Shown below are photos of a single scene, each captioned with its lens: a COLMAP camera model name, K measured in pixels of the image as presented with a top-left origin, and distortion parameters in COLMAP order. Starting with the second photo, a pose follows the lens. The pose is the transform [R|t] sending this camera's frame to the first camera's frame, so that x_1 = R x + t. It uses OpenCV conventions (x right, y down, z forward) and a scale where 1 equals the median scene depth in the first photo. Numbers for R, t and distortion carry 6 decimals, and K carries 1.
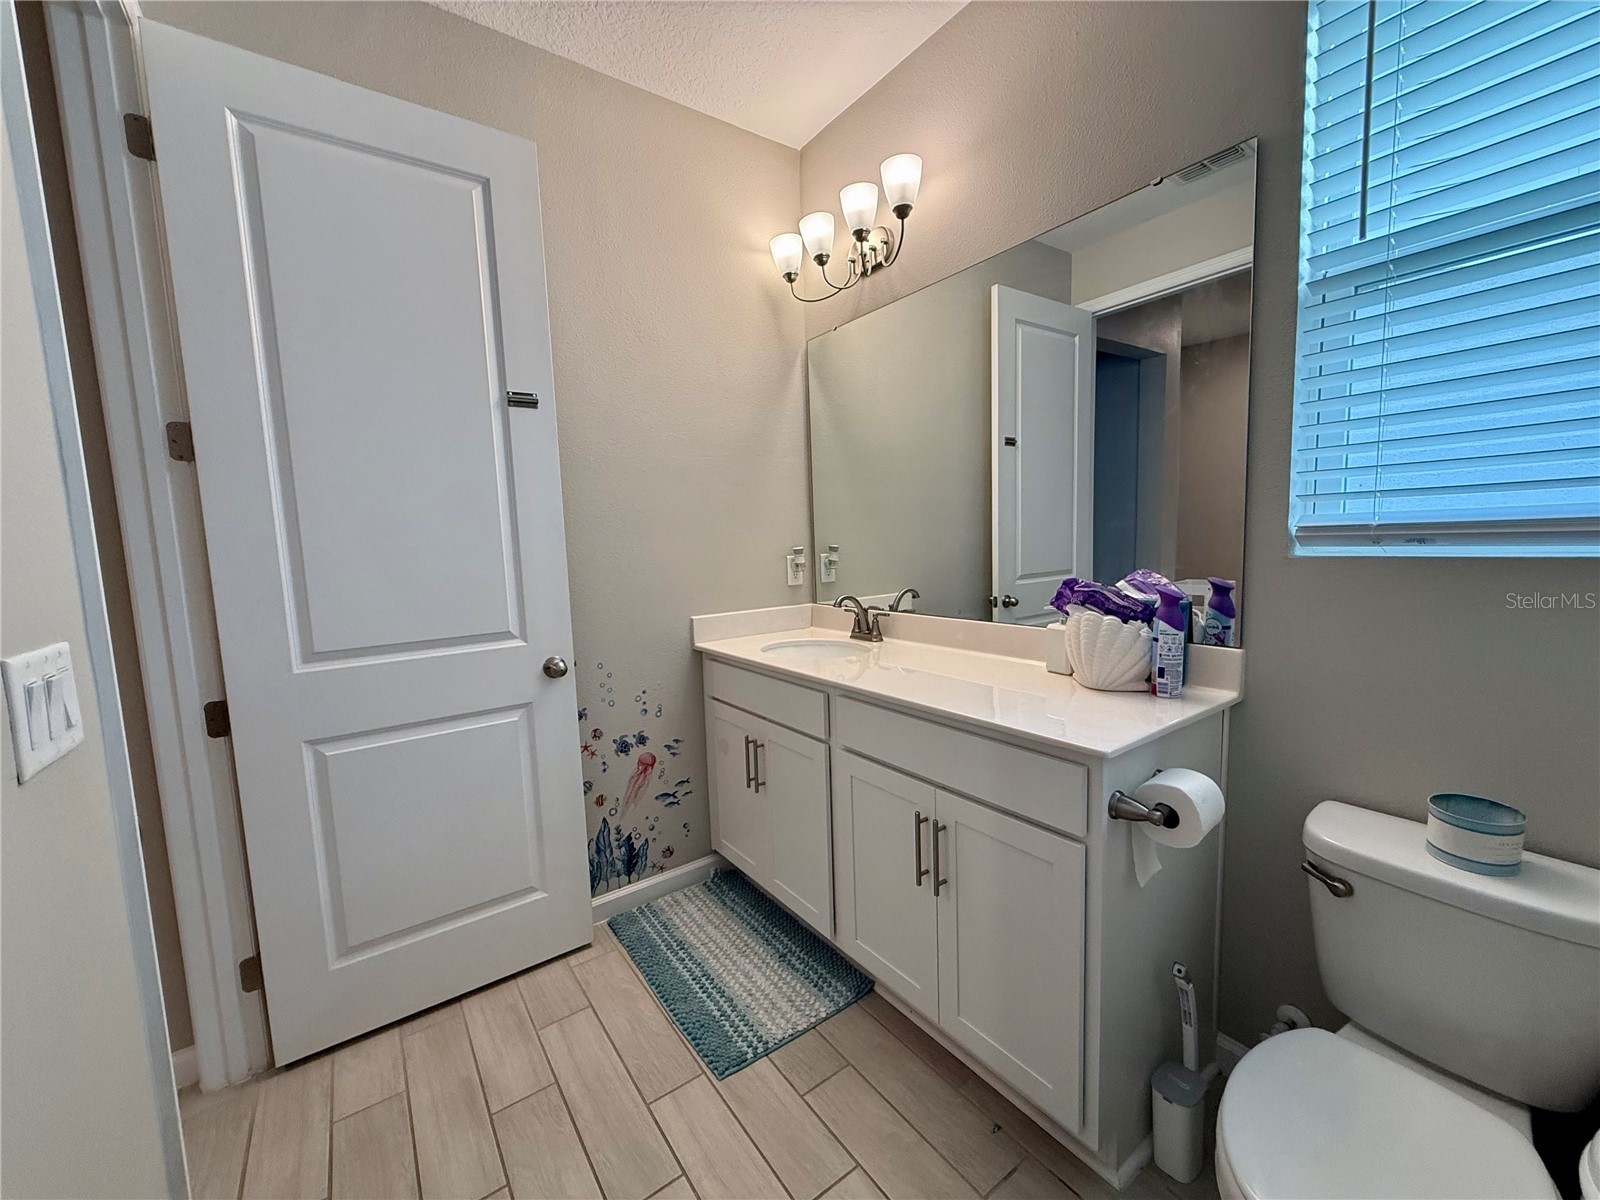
lens RADIAL K [[636.3, 0, 796.9], [0, 636.3, 599.3], [0, 0, 1]] dist [0.000289, 0.000148]
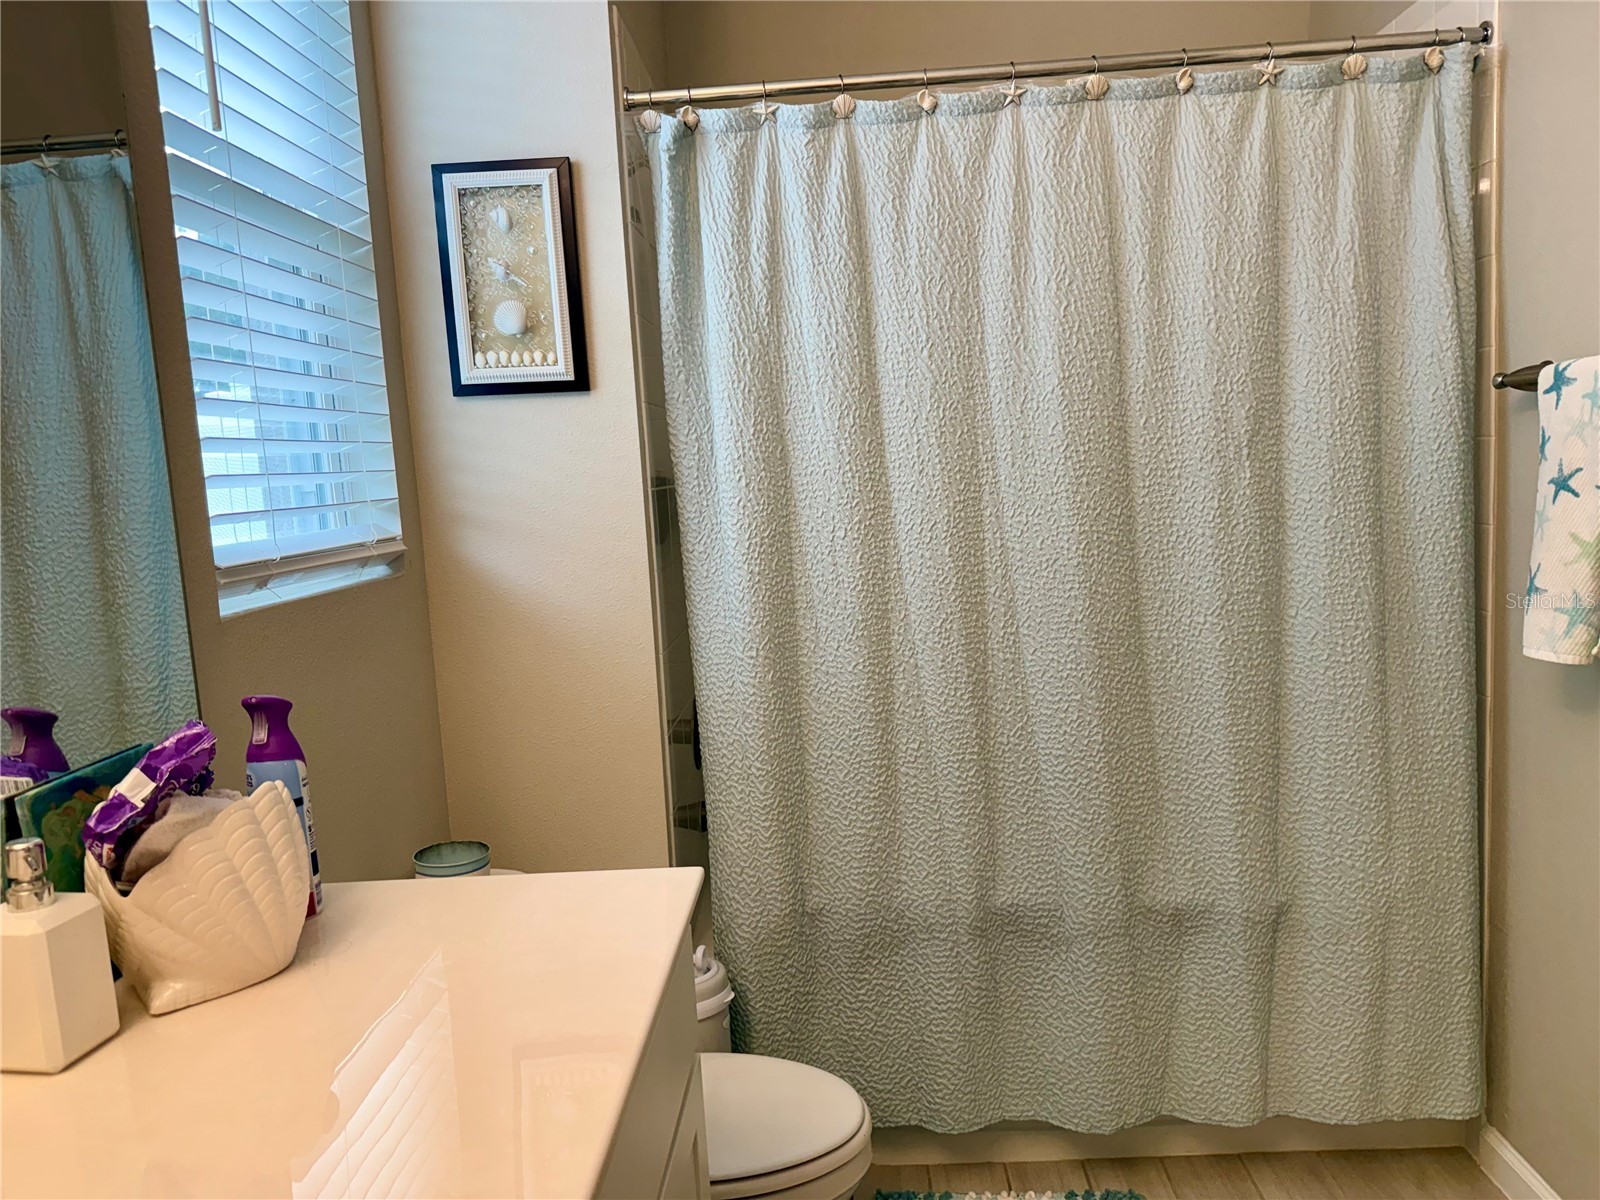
lens RADIAL K [[1103.1, 0, 800.0], [0, 1103.1, 600.0], [0, 0, 1]] dist [0.090806, -0.207479]
pose [[-0.777723, 0.012185, 0.628489, -0.244299], [0.152263, 0.973690, 0.169540, -0.165911], [-0.609888, 0.227551, -0.759116, 1.373118]]
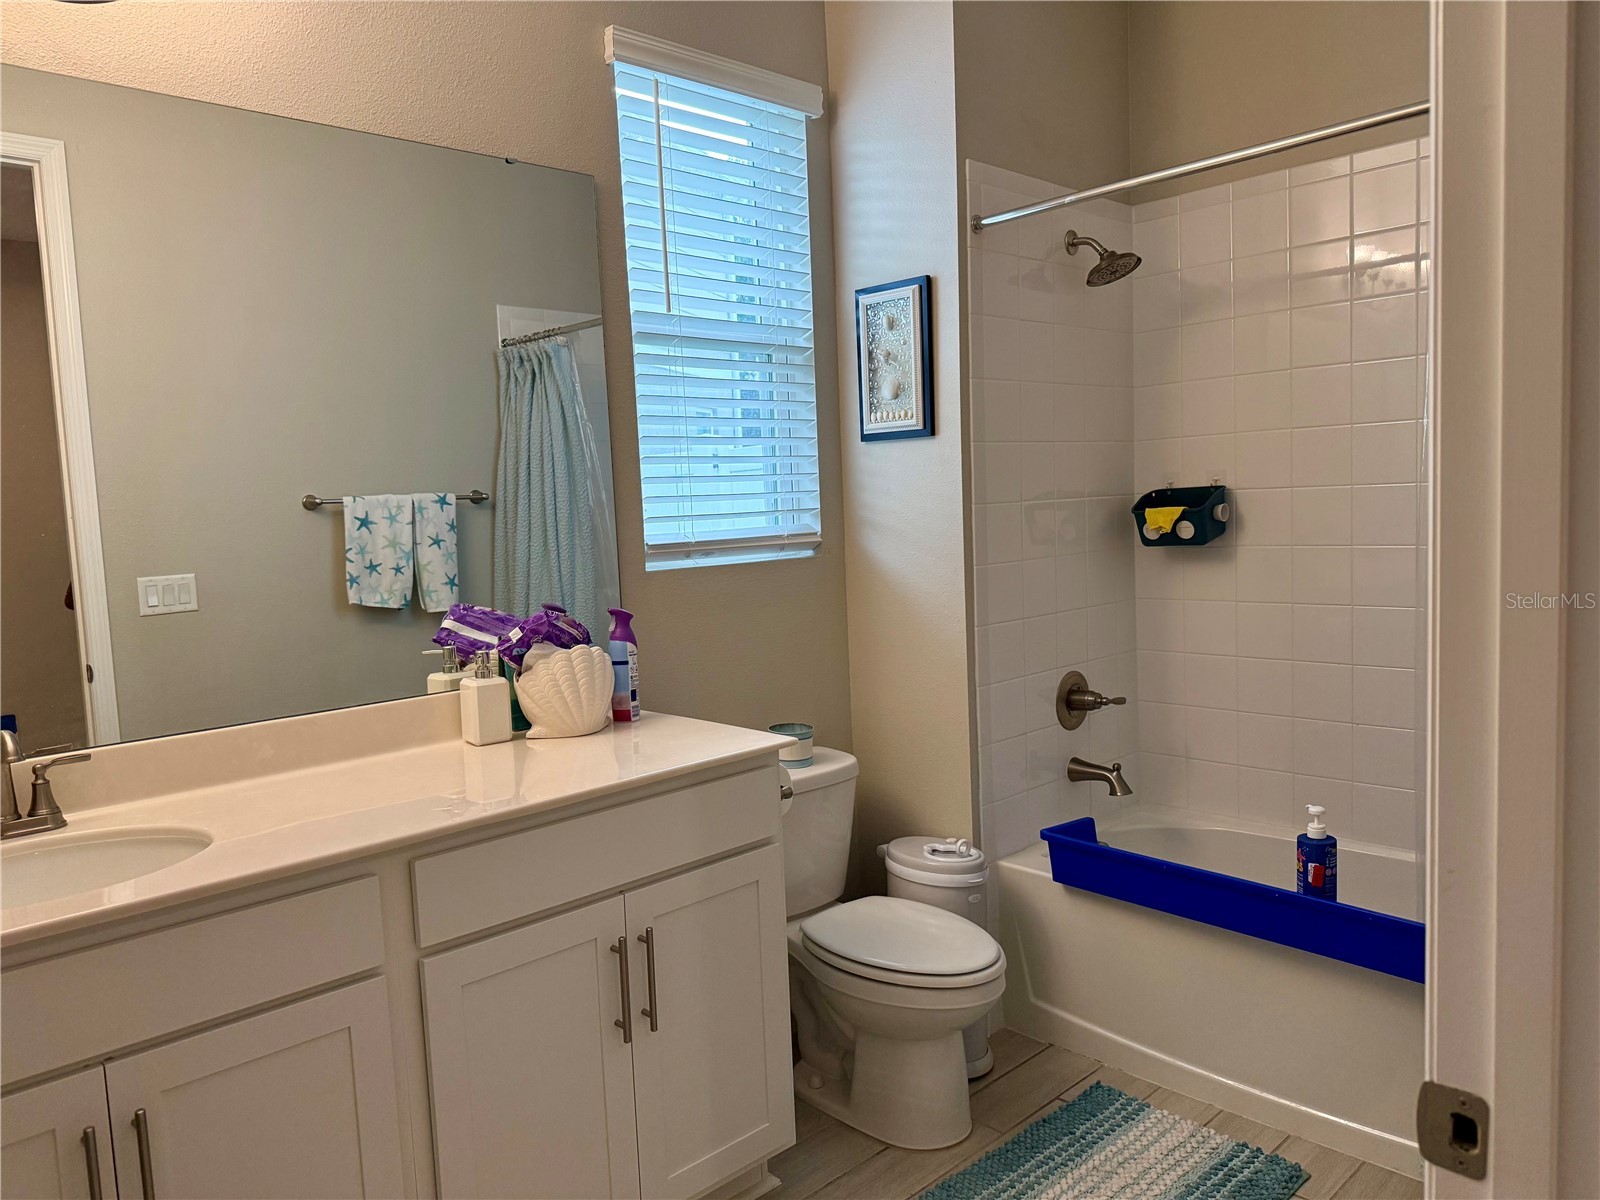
lens RADIAL K [[1103.1, 0, 800.0], [0, 1103.1, 600.0], [0, 0, 1]] dist [0.090806, -0.207479]
pose [[-0.125403, -0.041214, 0.991249, -1.111179], [0.149184, 0.986993, 0.059911, -0.089860], [-0.980825, 0.155392, -0.117624, 0.930264]]
